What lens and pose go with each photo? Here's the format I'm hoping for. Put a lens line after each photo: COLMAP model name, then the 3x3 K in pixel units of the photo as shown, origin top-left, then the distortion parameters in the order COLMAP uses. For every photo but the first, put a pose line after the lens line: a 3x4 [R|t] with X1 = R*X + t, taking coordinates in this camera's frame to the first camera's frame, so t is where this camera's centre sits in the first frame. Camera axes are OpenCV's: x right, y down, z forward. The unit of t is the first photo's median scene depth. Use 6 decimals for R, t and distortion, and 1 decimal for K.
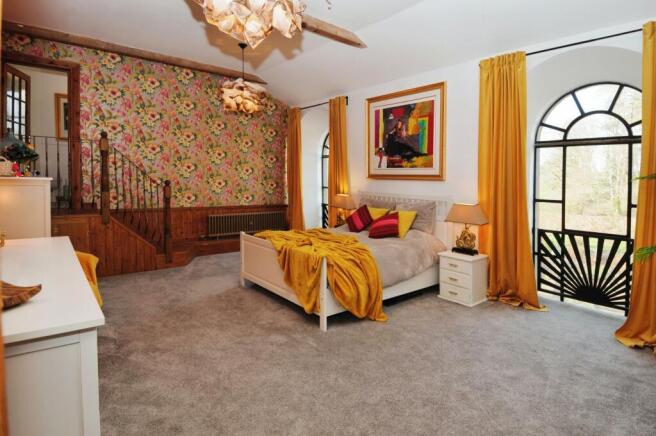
lens RADIAL K [[354.8, 0, 343.7], [0, 354.8, 218.0], [0, 0, 1]] dist [-0.021681, -0.000250]
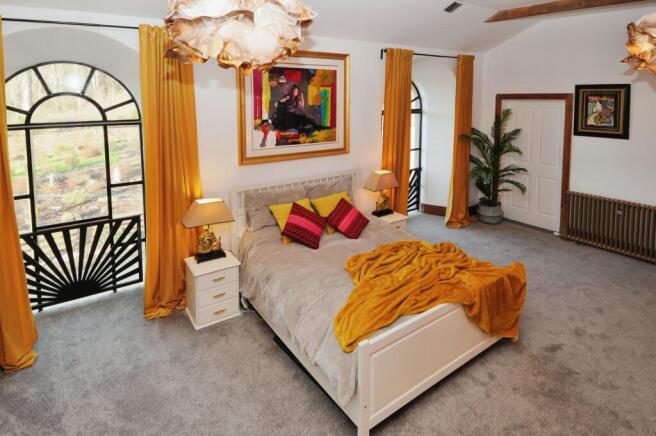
lens RADIAL K [[354.8, 0, 343.7], [0, 354.8, 218.0], [0, 0, 1]] dist [-0.021681, -0.000250]
pose [[0.074083, -0.232383, 0.969799, -0.669127], [0.201765, 0.955852, 0.213628, -0.129351], [-0.976628, 0.179845, 0.117699, 0.809294]]
